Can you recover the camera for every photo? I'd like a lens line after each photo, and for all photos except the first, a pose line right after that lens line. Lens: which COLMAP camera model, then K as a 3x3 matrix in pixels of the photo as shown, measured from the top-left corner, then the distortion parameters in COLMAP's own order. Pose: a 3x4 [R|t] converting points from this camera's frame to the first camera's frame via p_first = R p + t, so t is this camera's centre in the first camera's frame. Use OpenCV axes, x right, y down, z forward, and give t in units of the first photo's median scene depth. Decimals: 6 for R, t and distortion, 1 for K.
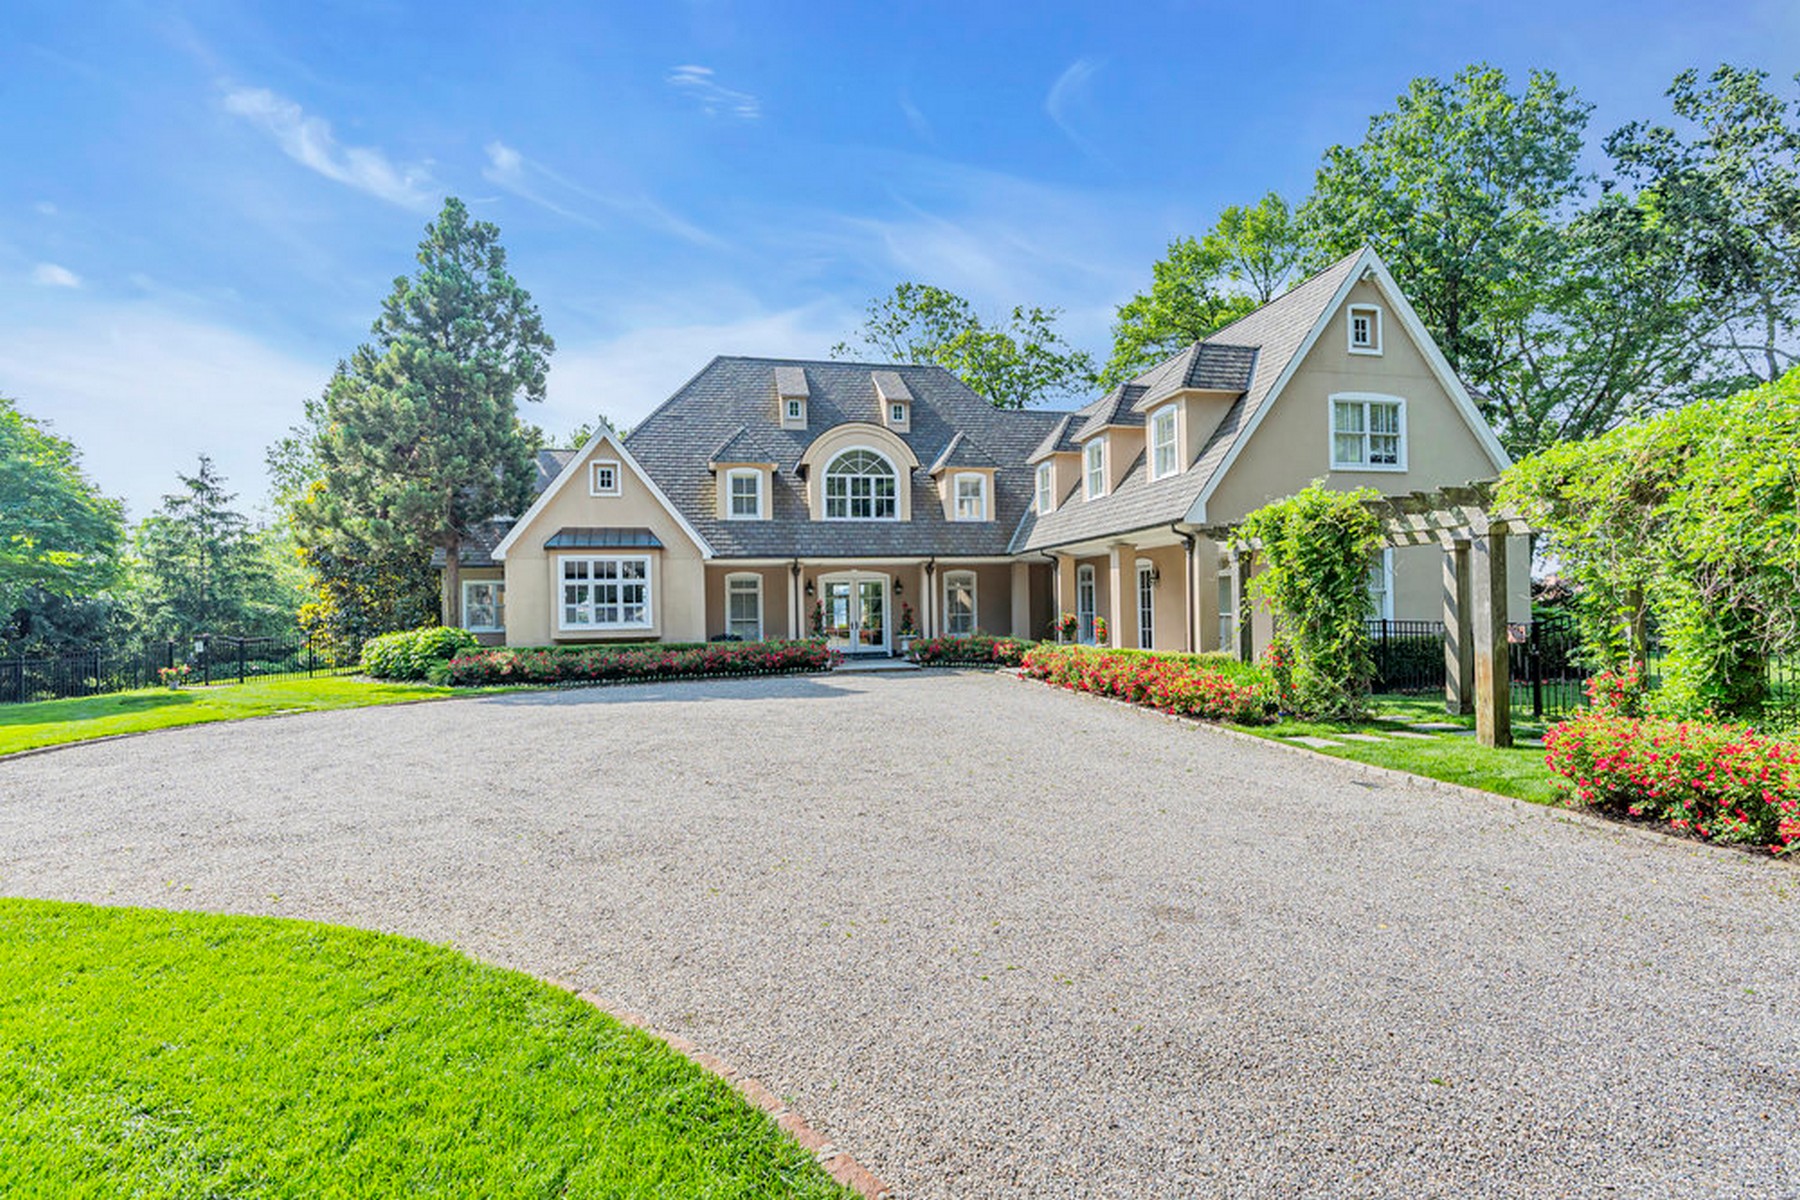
lens RADIAL K [[815.1, 0, 913.9], [0, 815.1, 592.5], [0, 0, 1]] dist [-0.004050, 0.000414]
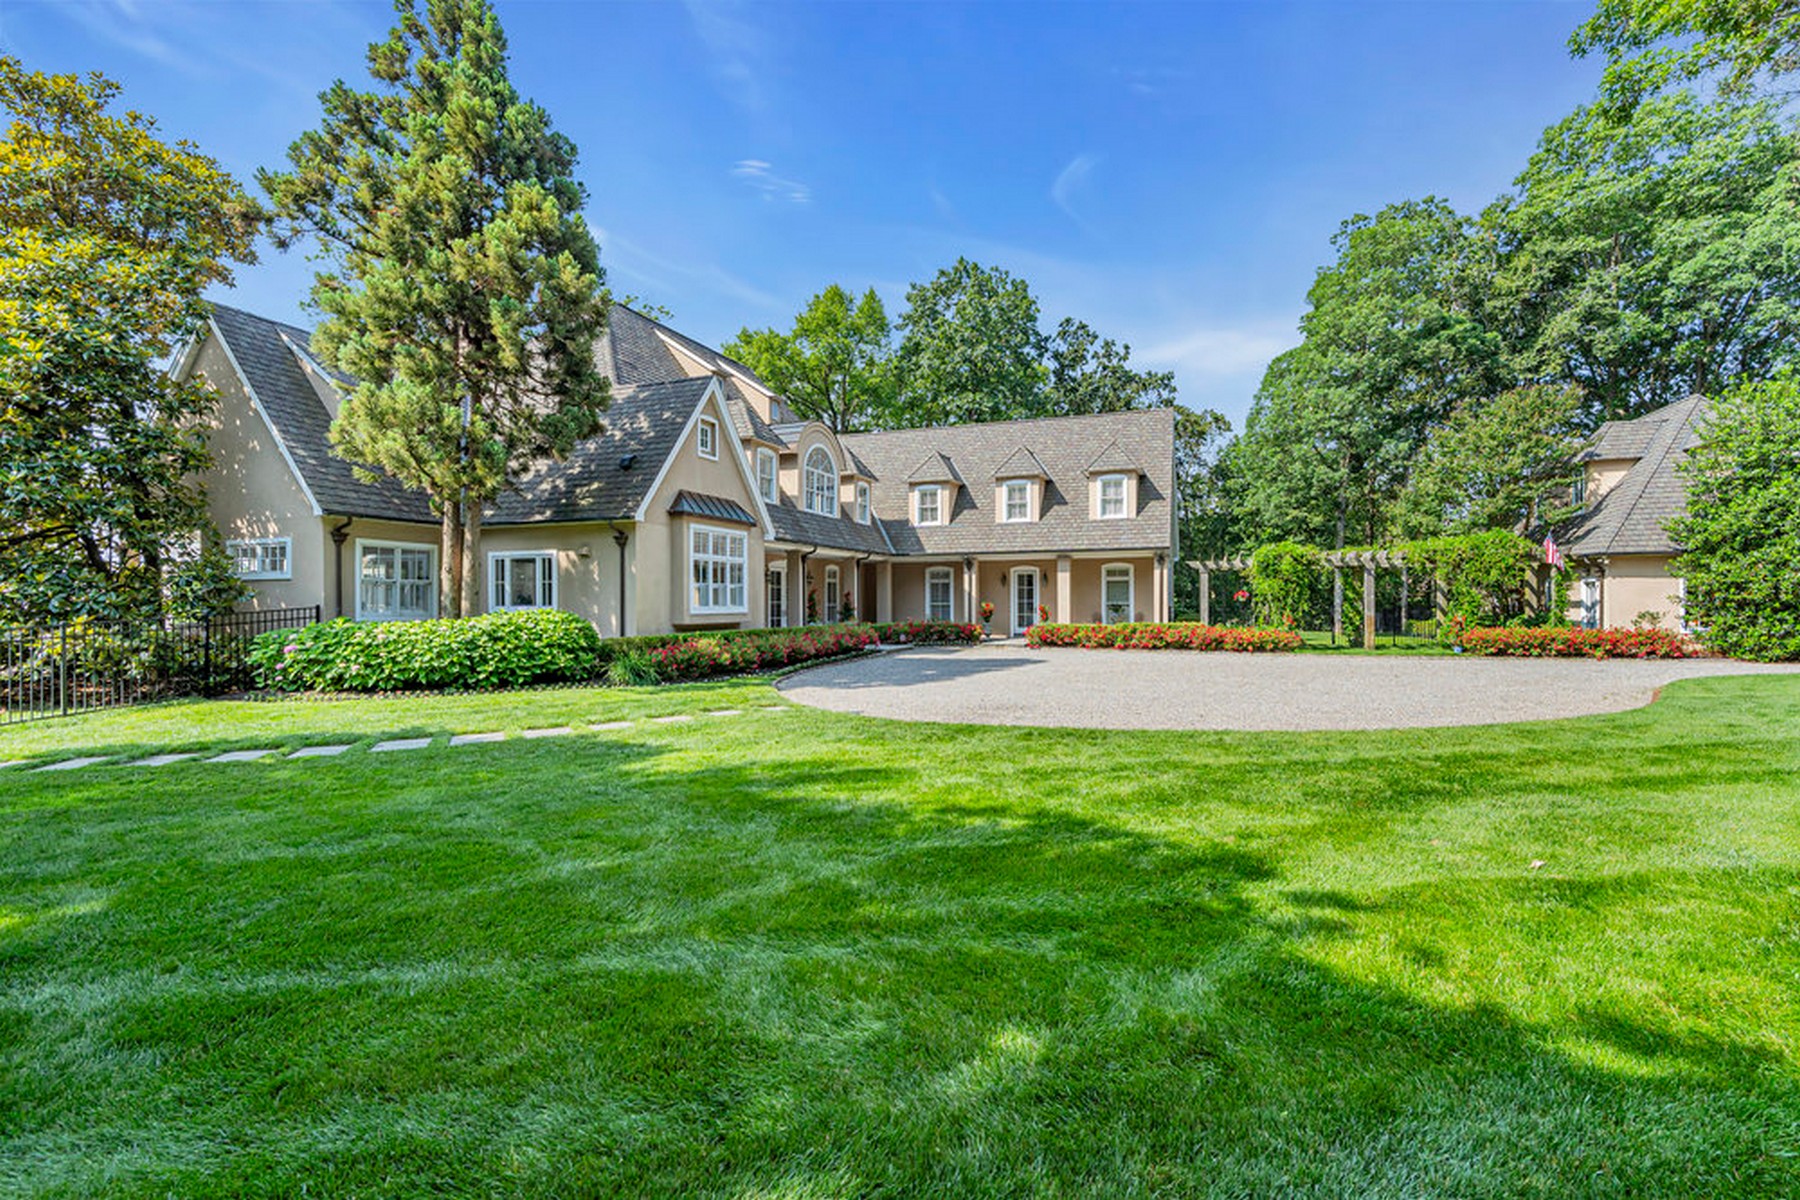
lens RADIAL K [[815.1, 0, 913.9], [0, 815.1, 592.5], [0, 0, 1]] dist [-0.004050, 0.000414]
pose [[0.548801, 0.026654, 0.835528, -0.944292], [-0.019196, 0.999630, -0.019280, 0.034156], [-0.835733, -0.005458, 0.549109, 0.333631]]
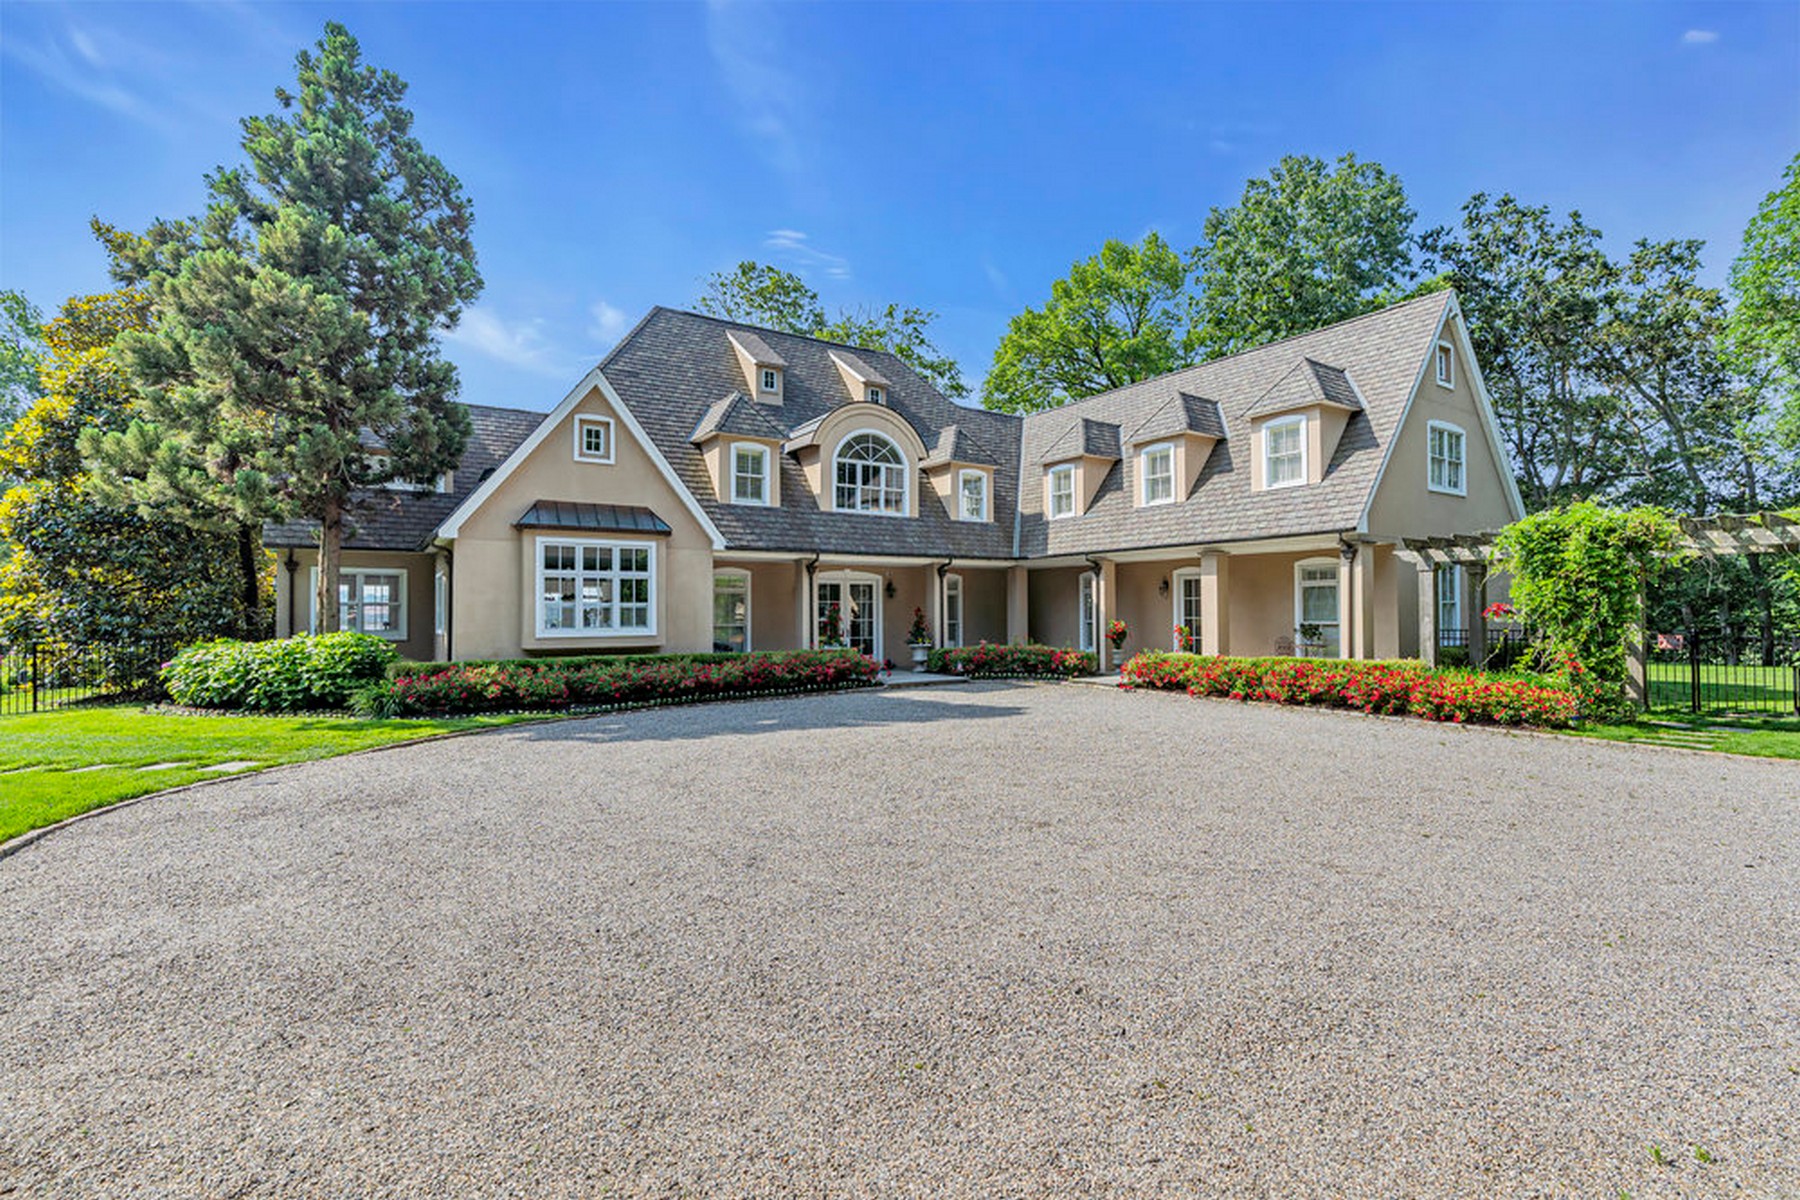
lens RADIAL K [[815.1, 0, 913.9], [0, 815.1, 592.5], [0, 0, 1]] dist [-0.004050, 0.000414]
pose [[0.933387, 0.022193, 0.358184, -0.358062], [-0.017890, 0.999723, -0.015322, 0.010072], [-0.358425, 0.007893, 0.933525, 0.171044]]
